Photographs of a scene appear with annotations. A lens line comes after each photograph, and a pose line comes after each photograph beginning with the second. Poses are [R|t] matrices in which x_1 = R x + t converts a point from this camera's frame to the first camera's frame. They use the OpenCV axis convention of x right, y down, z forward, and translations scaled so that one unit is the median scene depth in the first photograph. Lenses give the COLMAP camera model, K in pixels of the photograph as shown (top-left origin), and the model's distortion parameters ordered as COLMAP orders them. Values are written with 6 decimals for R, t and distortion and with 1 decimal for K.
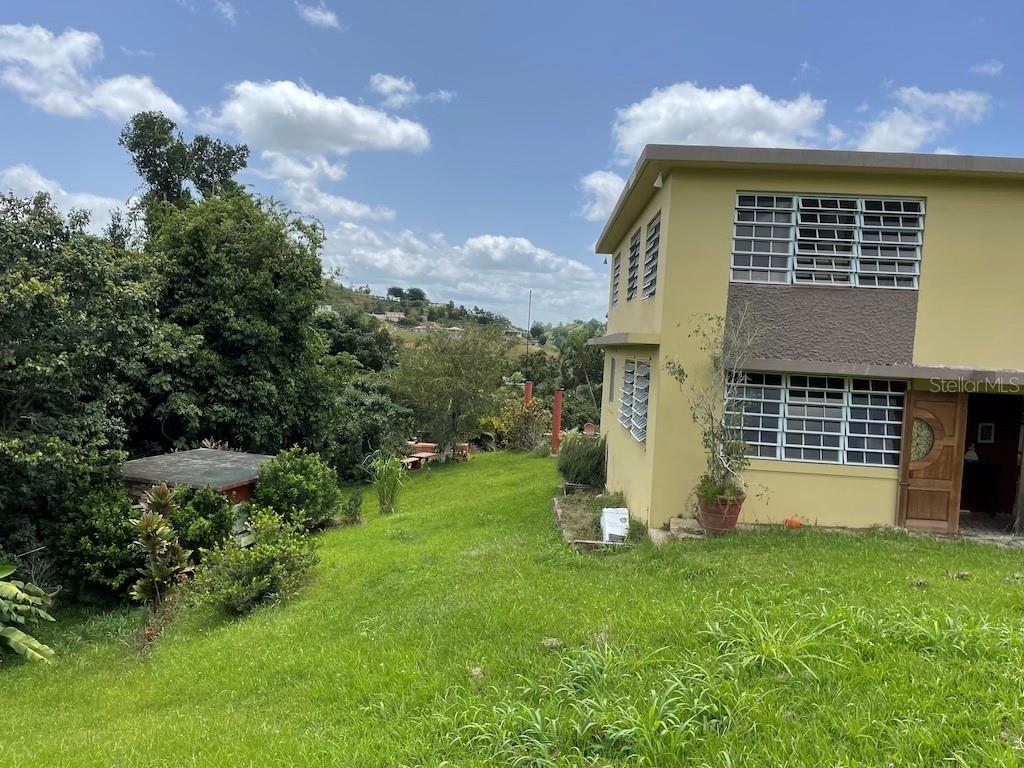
lens RADIAL K [[770.0, 0, 512.0], [0, 770.0, 384.0], [0, 0, 1]] dist [0.009098, -0.003316]
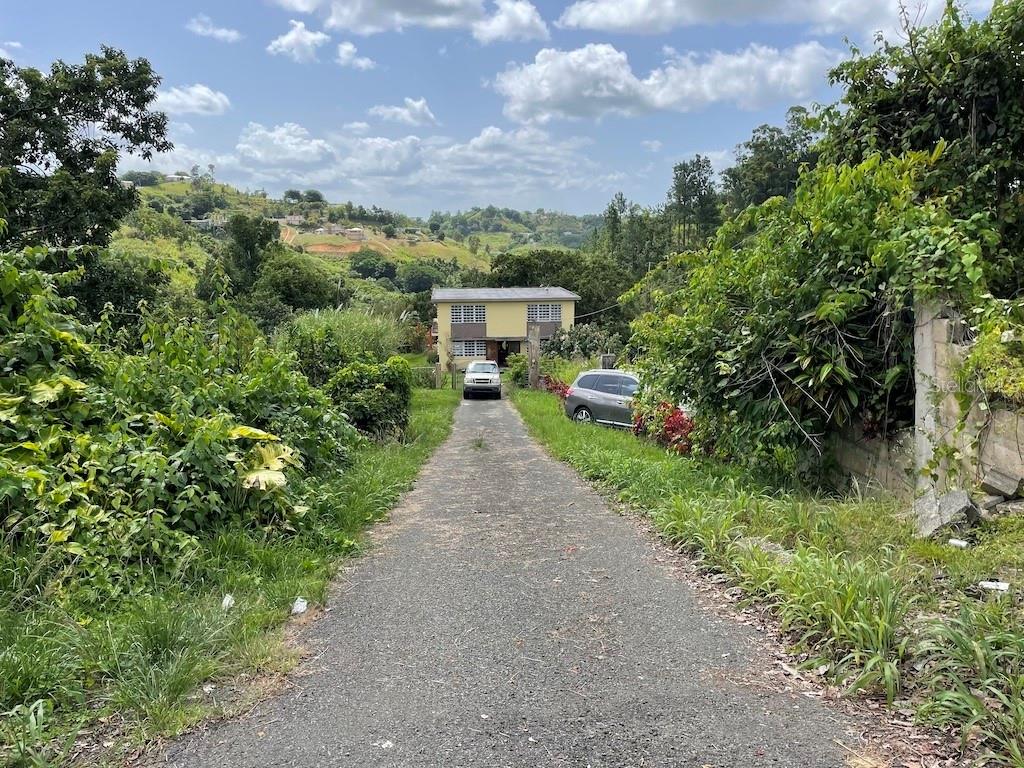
lens RADIAL K [[770.0, 0, 512.0], [0, 770.0, 384.0], [0, 0, 1]] dist [0.009098, -0.003316]
pose [[0.990284, -0.083547, 0.111164, 0.037693], [0.066106, 0.986129, 0.152248, -0.214177], [-0.122342, -0.143420, 0.982071, -1.816466]]
